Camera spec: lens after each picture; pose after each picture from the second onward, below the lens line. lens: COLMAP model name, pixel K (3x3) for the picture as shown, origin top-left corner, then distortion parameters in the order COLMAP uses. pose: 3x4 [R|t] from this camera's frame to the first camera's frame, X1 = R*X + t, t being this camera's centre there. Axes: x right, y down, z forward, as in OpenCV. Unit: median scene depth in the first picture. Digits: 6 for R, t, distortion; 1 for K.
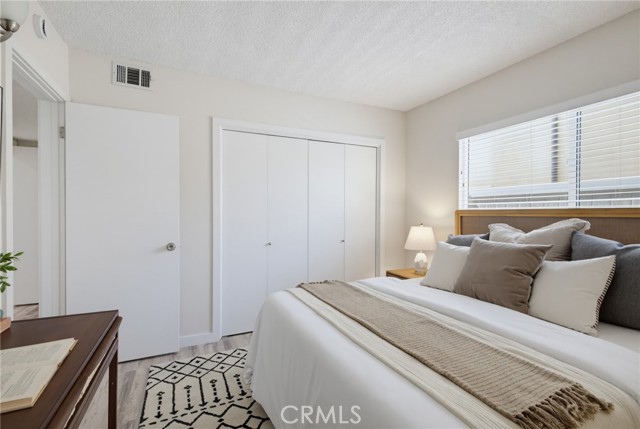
lens RADIAL K [[275.7, 0, 317.1], [0, 275.7, 215.4], [0, 0, 1]] dist [0.011282, -0.001050]
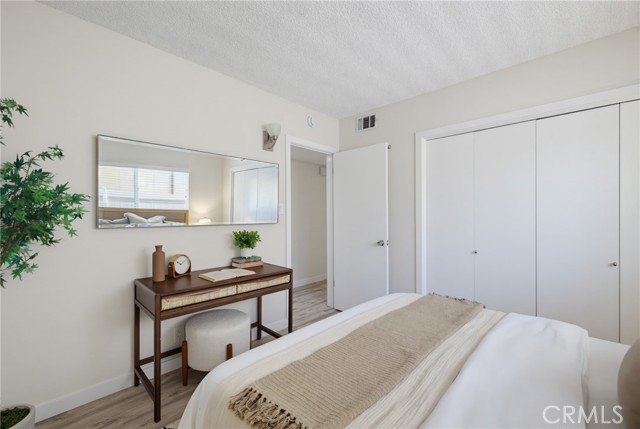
lens RADIAL K [[275.7, 0, 321.3], [0, 275.7, 213.5], [0, 0, 1]] dist [0.011282, -0.001050]
pose [[0.381515, -0.007681, -0.924331, 0.550839], [-0.006621, 0.999917, -0.011042, -0.010933], [0.924339, 0.010332, 0.381432, 0.230292]]
